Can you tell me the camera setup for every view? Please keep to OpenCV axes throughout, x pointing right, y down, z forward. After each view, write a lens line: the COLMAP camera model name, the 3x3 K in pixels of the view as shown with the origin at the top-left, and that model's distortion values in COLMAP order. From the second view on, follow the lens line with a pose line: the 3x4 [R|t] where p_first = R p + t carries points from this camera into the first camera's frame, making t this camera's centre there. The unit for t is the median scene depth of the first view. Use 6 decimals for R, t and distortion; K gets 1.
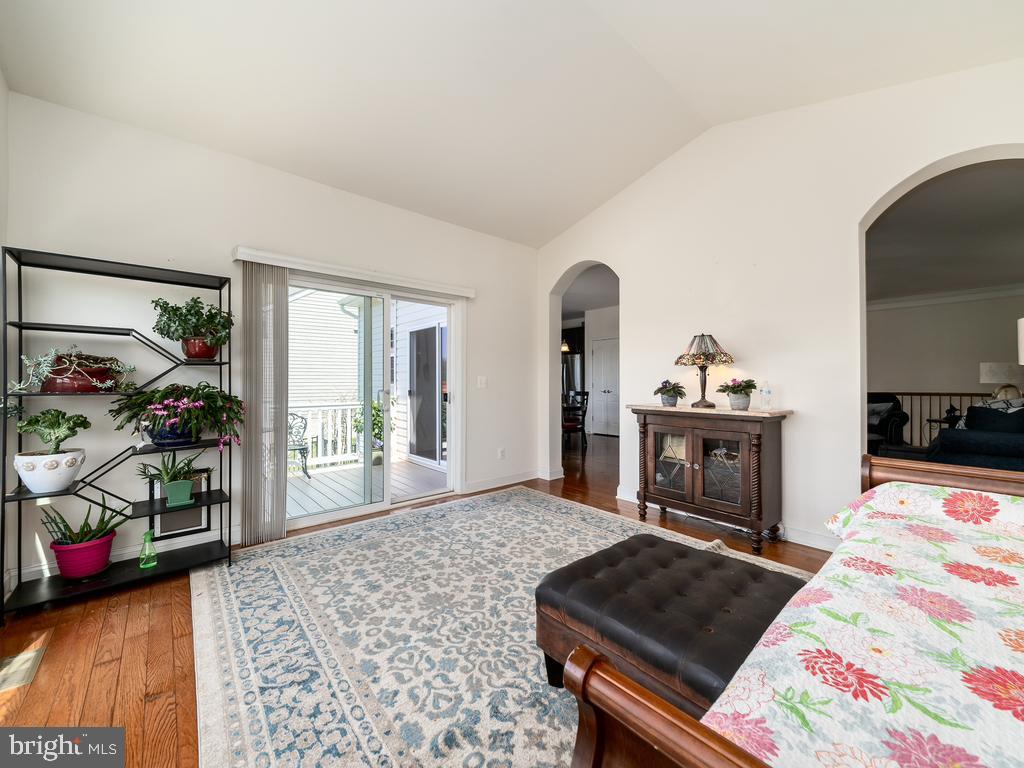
lens RADIAL K [[404.9, 0, 519.6], [0, 404.9, 380.7], [0, 0, 1]] dist [0.000013, -0.000228]
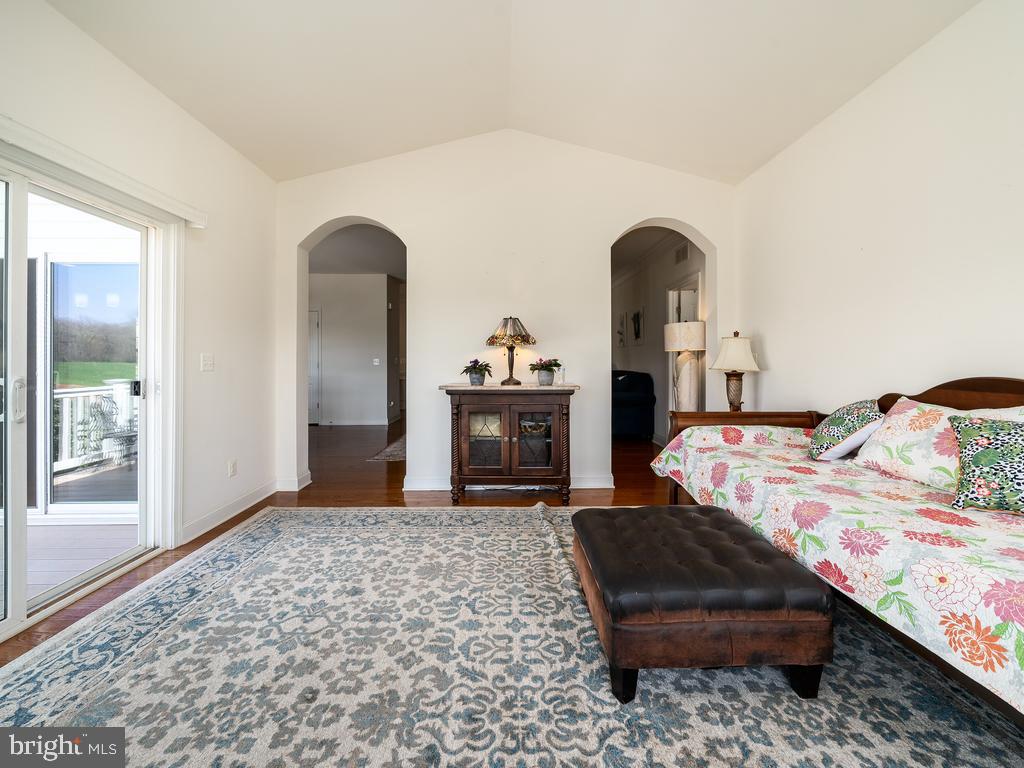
lens RADIAL K [[403.4, 0, 514.7], [0, 403.4, 357.5], [0, 0, 1]] dist [-0.002149, -0.000578]
pose [[0.642635, 0.007149, 0.766139, -0.397310], [-0.002113, 0.999969, -0.007559, 0.001337], [-0.766170, 0.003238, 0.642630, 0.323192]]
